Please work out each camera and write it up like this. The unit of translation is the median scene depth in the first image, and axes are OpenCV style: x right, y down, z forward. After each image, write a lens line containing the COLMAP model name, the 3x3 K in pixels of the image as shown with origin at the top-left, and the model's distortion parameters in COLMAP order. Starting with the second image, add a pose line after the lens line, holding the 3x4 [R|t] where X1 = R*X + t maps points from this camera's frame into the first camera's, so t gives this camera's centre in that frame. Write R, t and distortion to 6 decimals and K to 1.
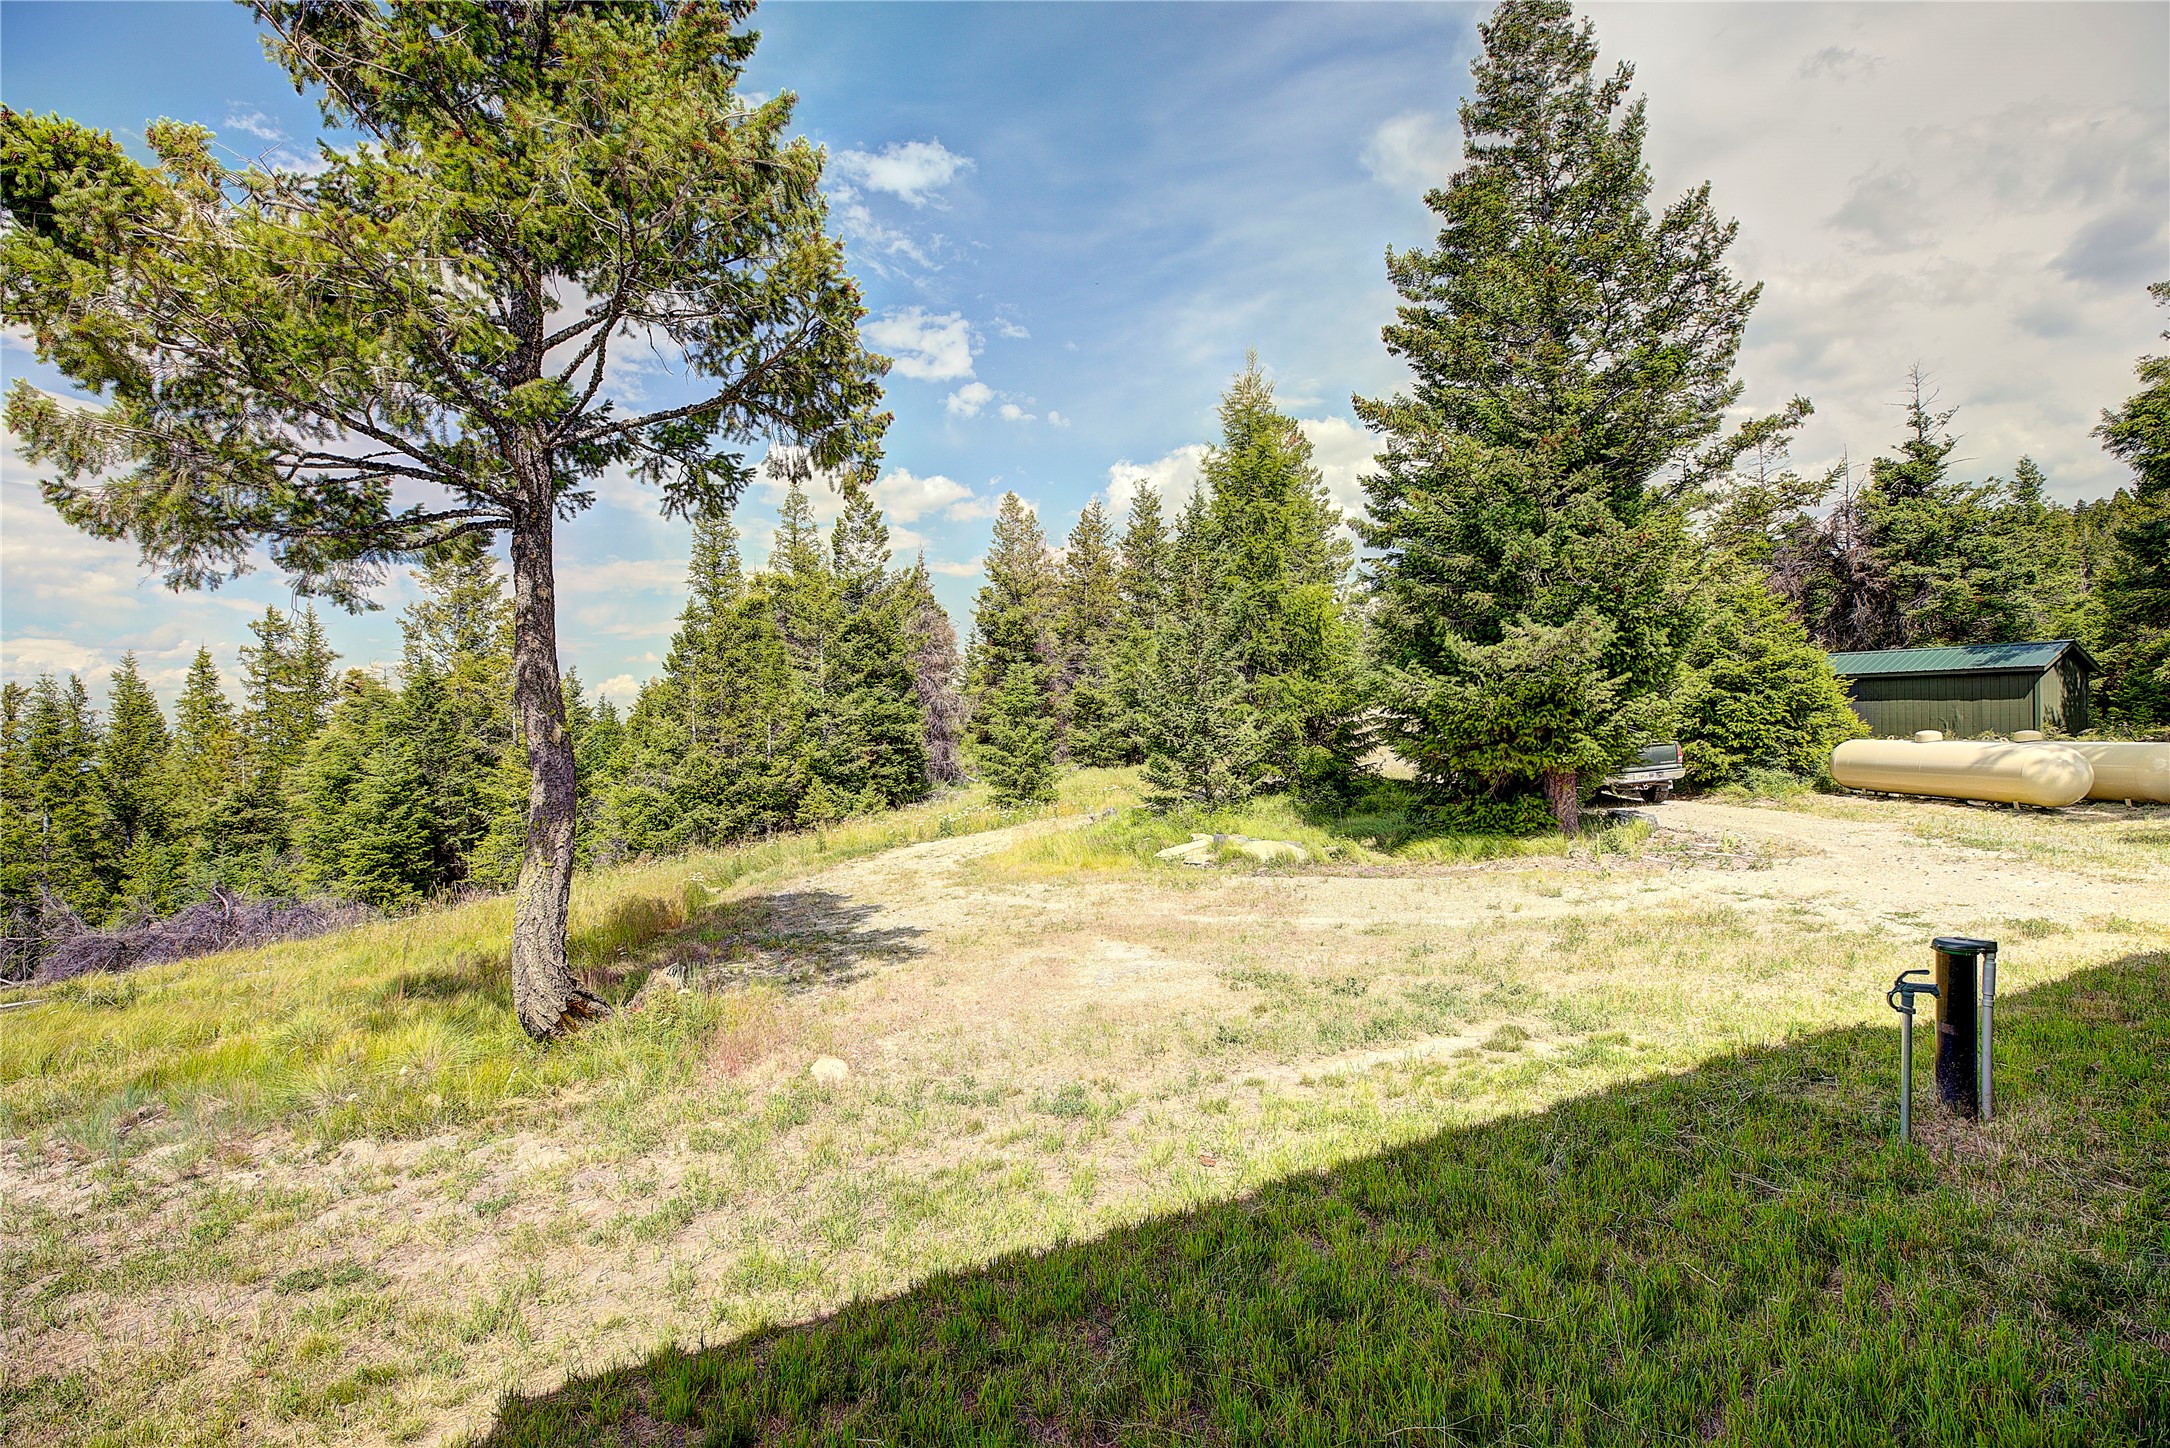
lens RADIAL K [[987.1, 0, 1068.3], [0, 987.1, 712.5], [0, 0, 1]] dist [-0.040559, 0.011682]
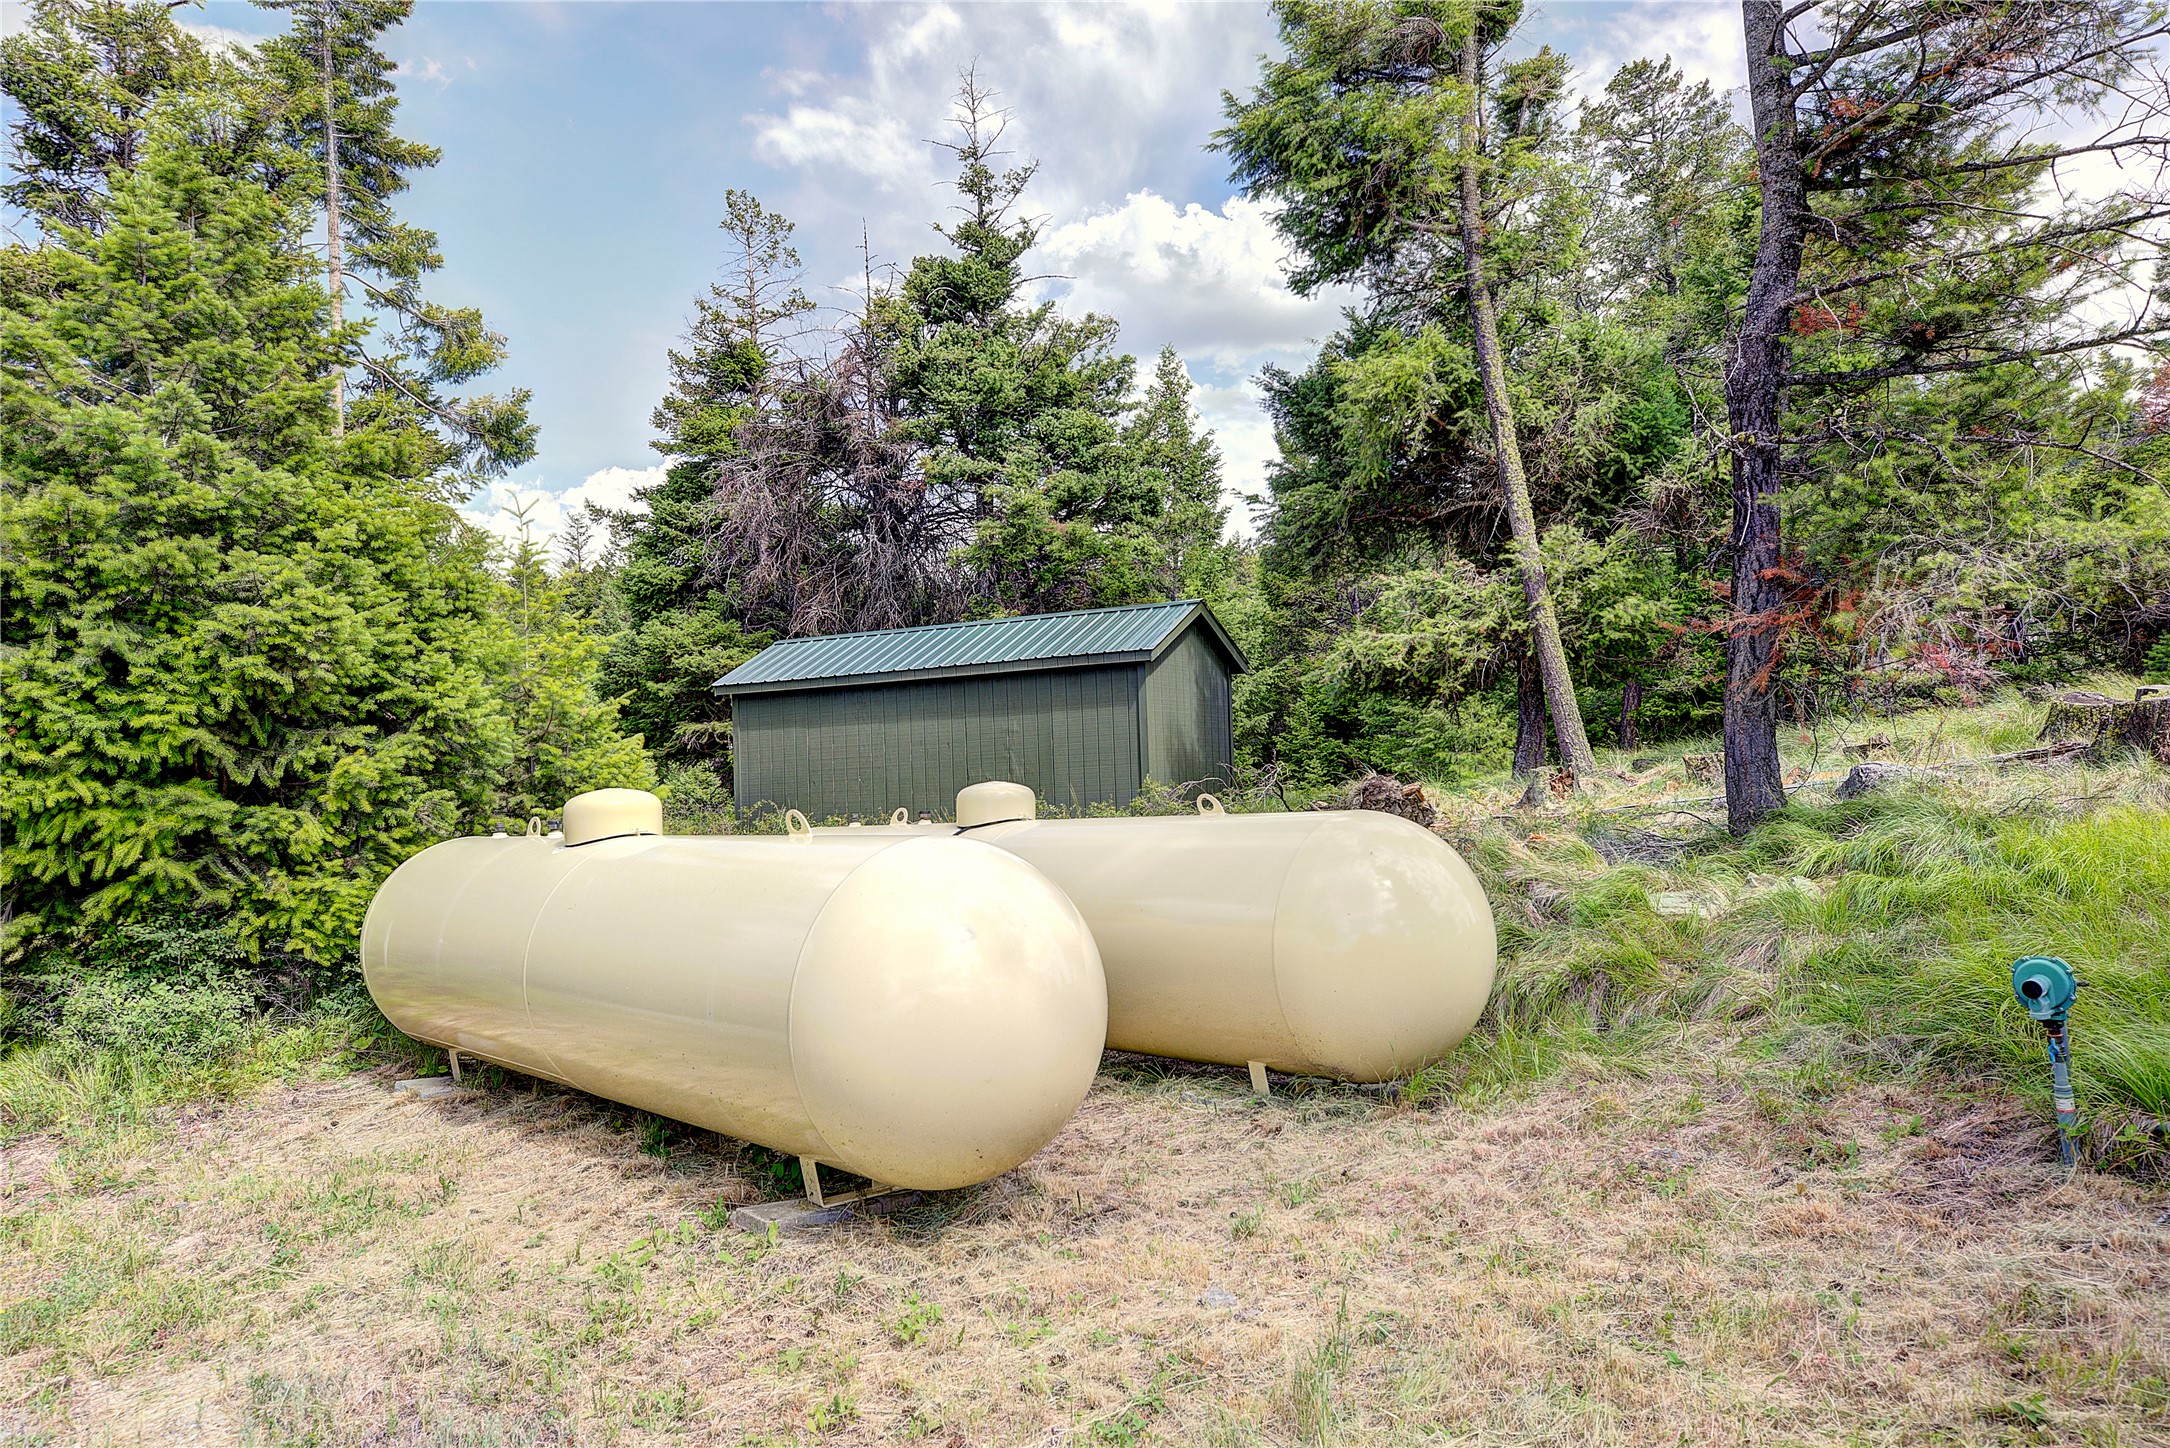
lens RADIAL K [[1514.4, 0, 1074.5], [0, 1514.4, 716.1], [0, 0, 1]] dist [-0.101336, -0.001472]
pose [[0.775484, 0.012549, 0.631243, 0.549398], [0.026144, 0.998307, -0.051964, 0.016410], [-0.630826, 0.056801, 0.773842, 0.482828]]
